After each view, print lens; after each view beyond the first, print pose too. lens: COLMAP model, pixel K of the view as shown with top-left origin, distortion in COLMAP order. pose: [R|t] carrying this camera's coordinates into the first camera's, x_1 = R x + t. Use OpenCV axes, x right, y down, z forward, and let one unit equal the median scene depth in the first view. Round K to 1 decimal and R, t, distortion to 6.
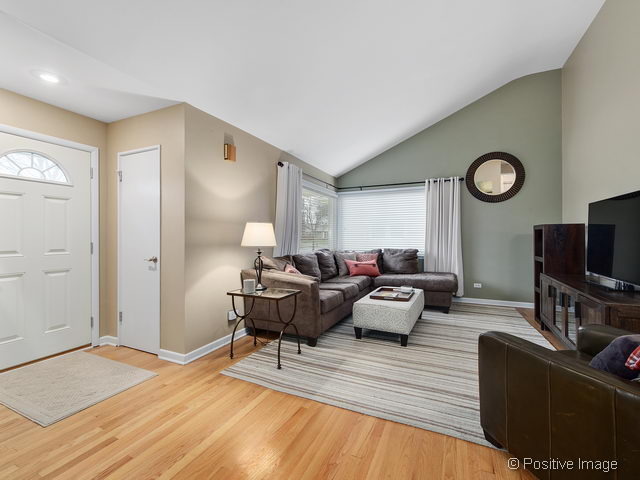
lens RADIAL K [[288.2, 0, 316.4], [0, 288.2, 234.3], [0, 0, 1]] dist [0.003267, -0.004176]
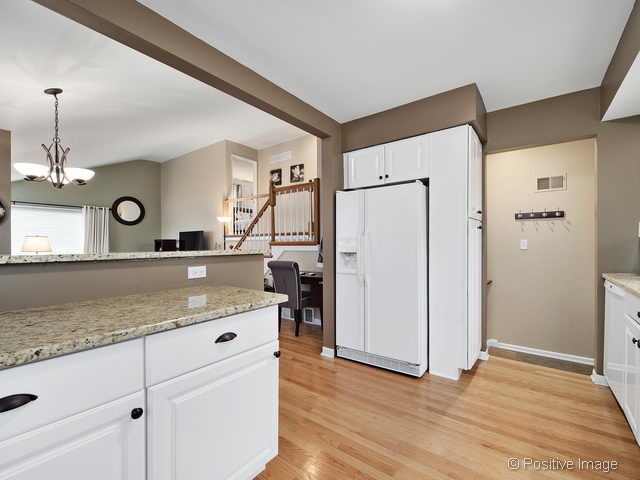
lens RADIAL K [[288.2, 0, 322.9], [0, 288.2, 243.8], [0, 0, 1]] dist [0.003267, -0.004176]
pose [[0.204363, 0.000881, 0.978895, -1.314870], [-0.006215, 0.999981, 0.000398, -0.010923], [-0.978875, -0.006165, 0.204364, -0.782298]]
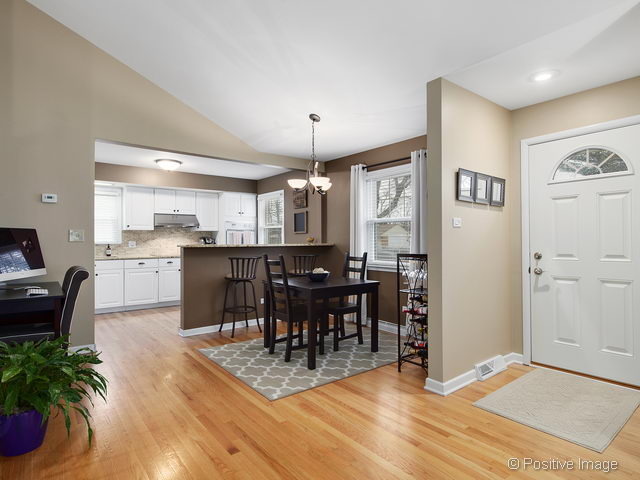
lens RADIAL K [[364.1, 0, 323.6], [0, 364.1, 240.3], [0, 0, 1]] dist [0.000427, -0.001145]
pose [[-0.439762, -0.000358, -0.898114, 0.354005], [0.013272, 0.999888, -0.006897, 0.004540], [0.898016, -0.014953, -0.439708, 0.616604]]
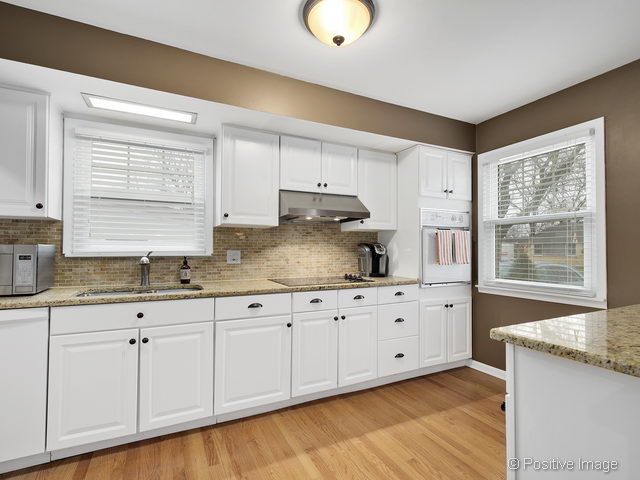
lens RADIAL K [[323.9, 0, 329.2], [0, 323.9, 243.1], [0, 0, 1]] dist [0.011880, -0.000215]
pose [[-0.602093, -0.020157, -0.798172, -0.495557], [0.008719, 0.999456, -0.031818, -0.008698], [0.798379, -0.026117, -0.601589, -0.555957]]
